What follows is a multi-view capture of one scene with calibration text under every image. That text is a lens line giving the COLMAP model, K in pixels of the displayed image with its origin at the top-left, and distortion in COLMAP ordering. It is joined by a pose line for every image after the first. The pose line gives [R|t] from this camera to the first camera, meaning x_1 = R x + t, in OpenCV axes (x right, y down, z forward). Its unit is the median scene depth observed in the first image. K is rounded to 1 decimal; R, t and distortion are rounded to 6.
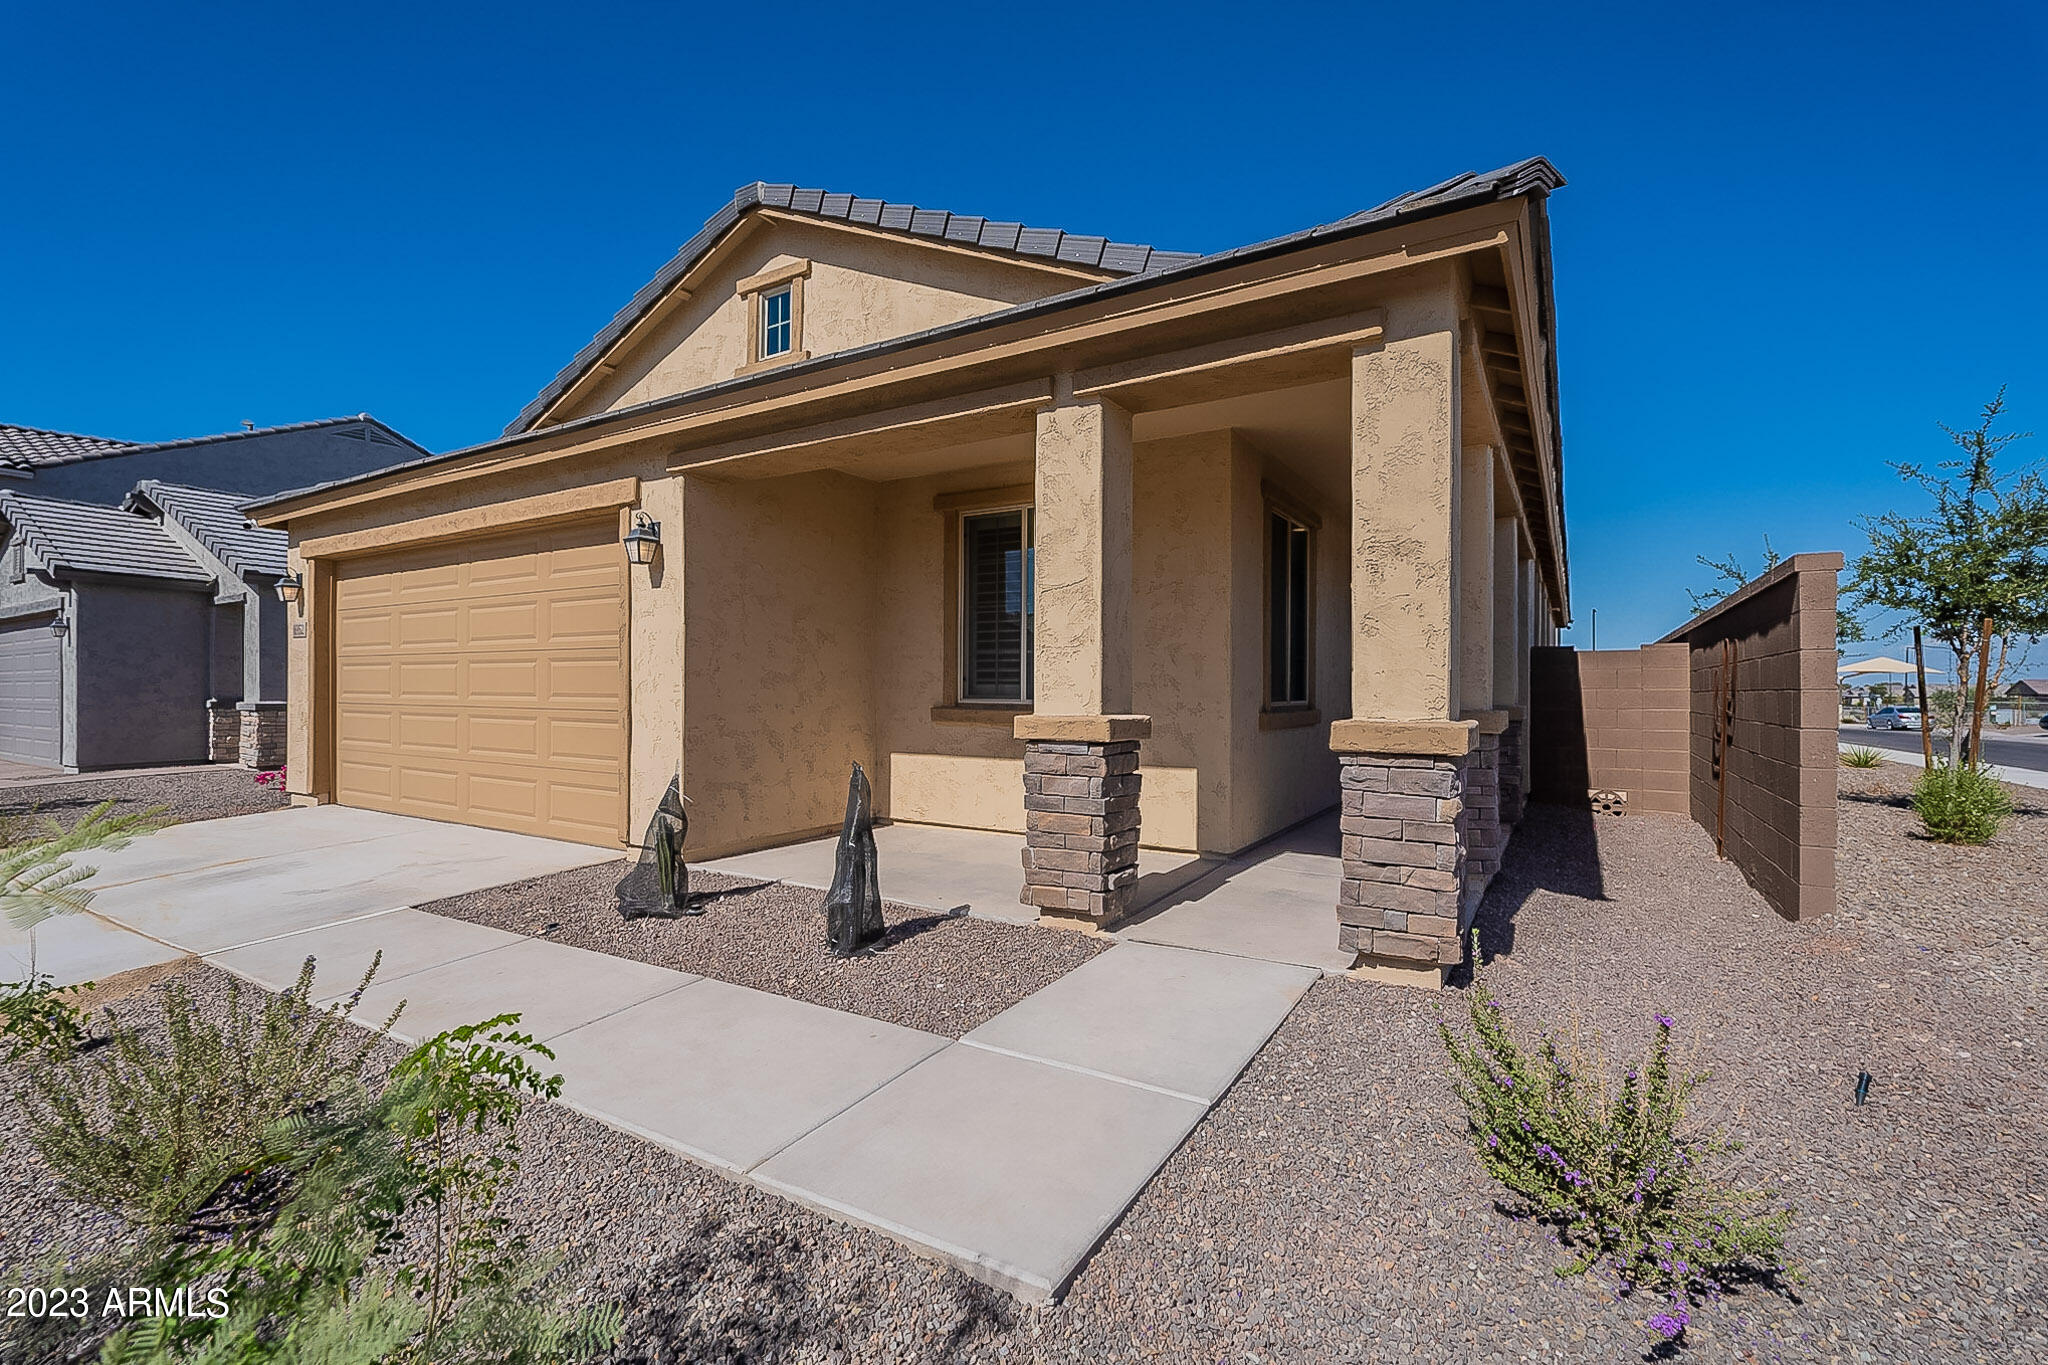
lens RADIAL K [[900.7, 0, 1019.3], [0, 900.7, 682.7], [0, 0, 1]] dist [-0.002244, 0.000091]
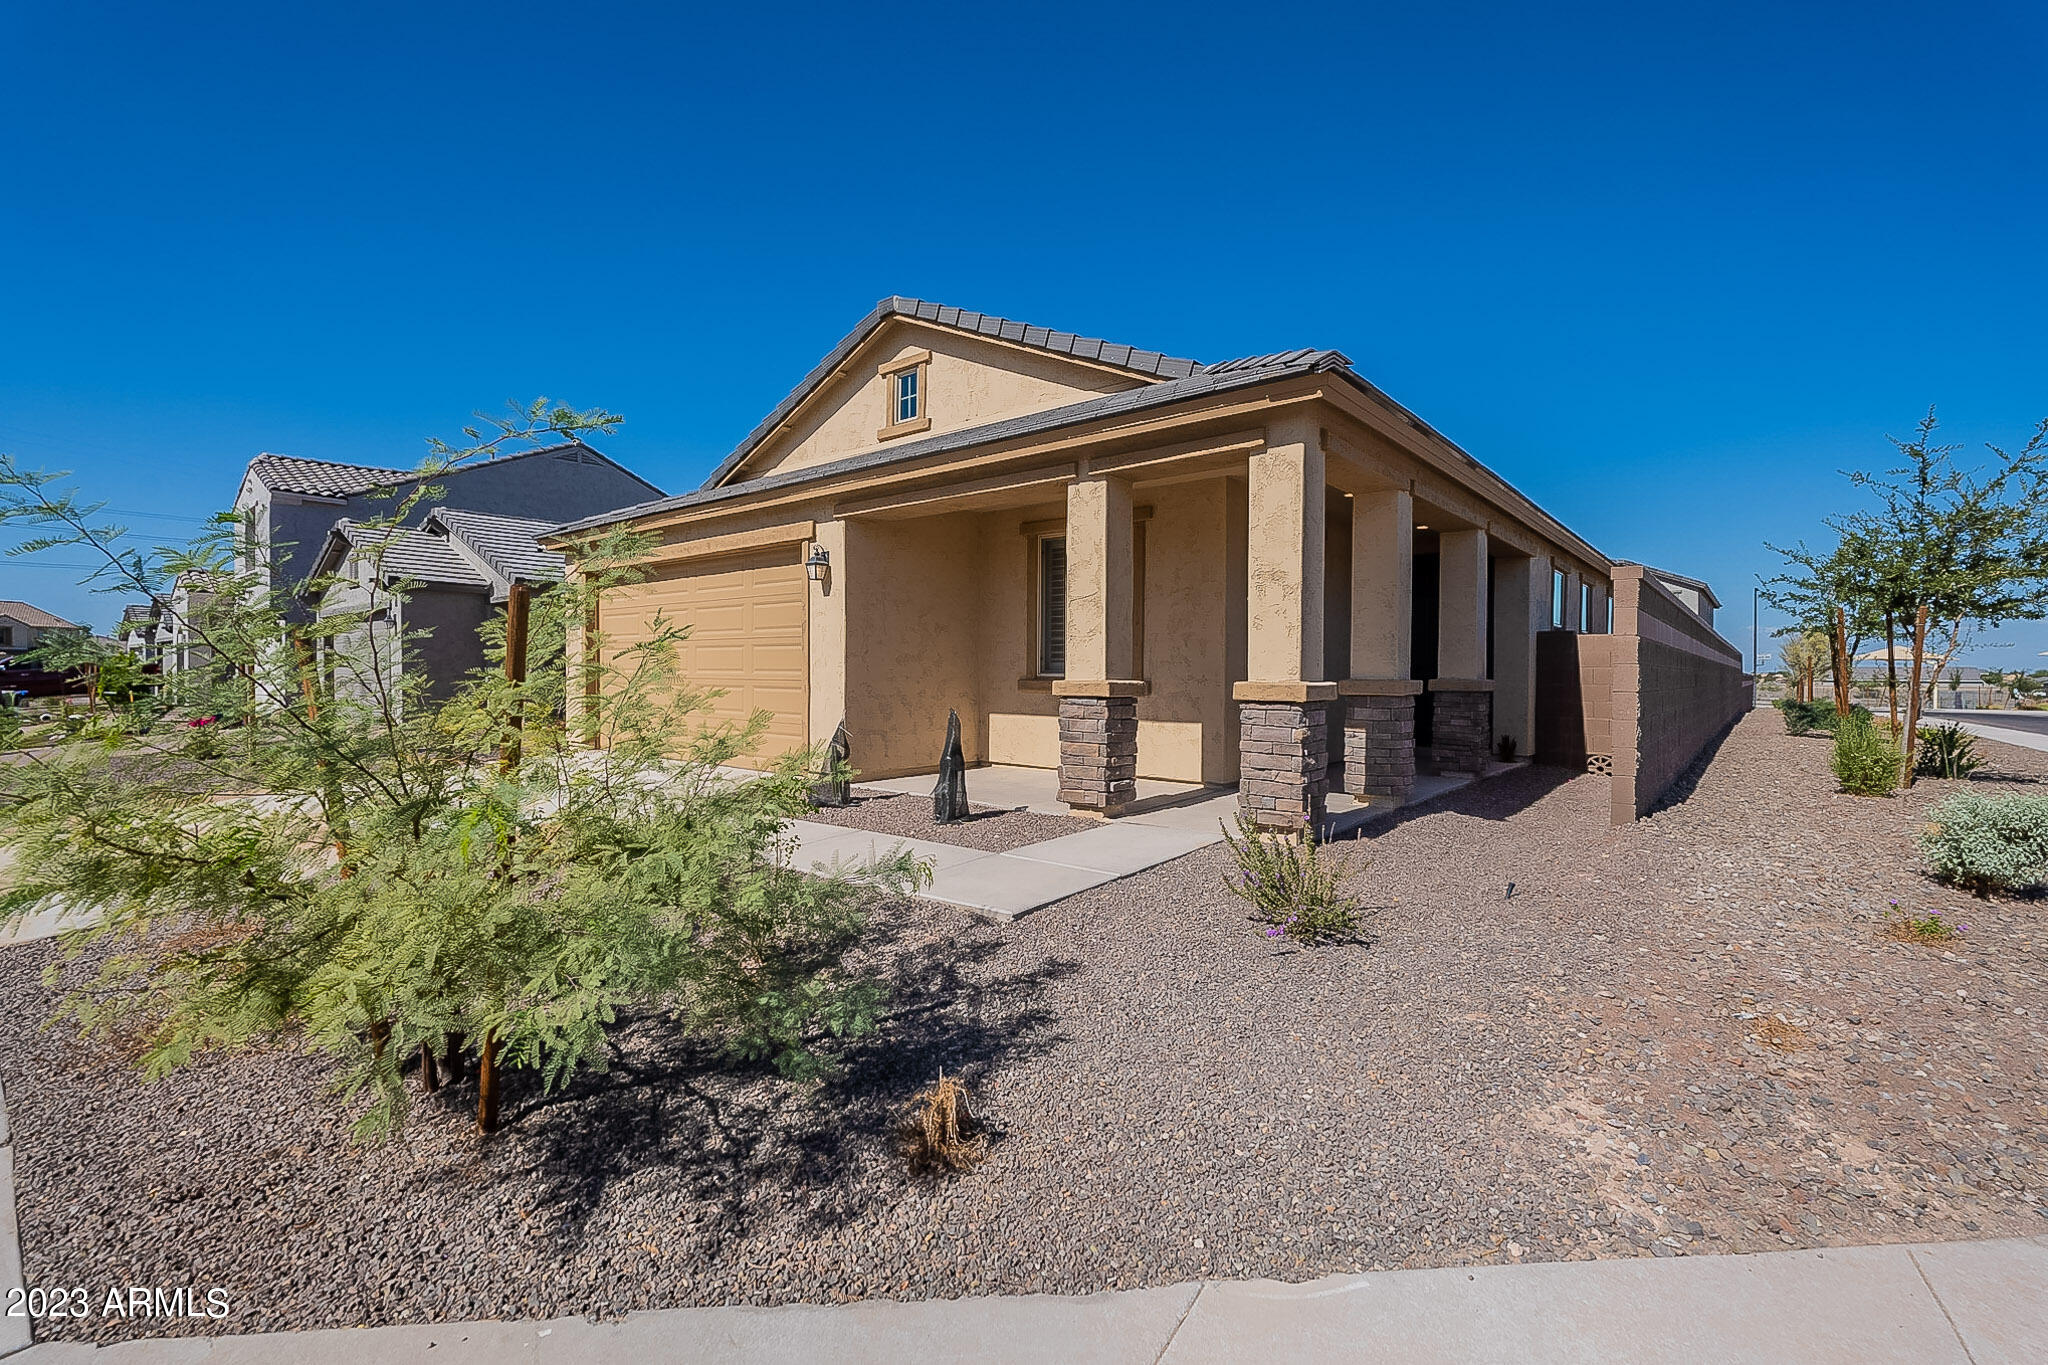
lens RADIAL K [[900.7, 0, 1019.3], [0, 900.7, 682.7], [0, 0, 1]] dist [-0.002244, 0.000091]
pose [[0.989125, 0.003212, -0.147043, 0.121971], [-0.000578, 0.999839, 0.017953, 0.008876], [0.147077, -0.017673, 0.988967, -0.402902]]
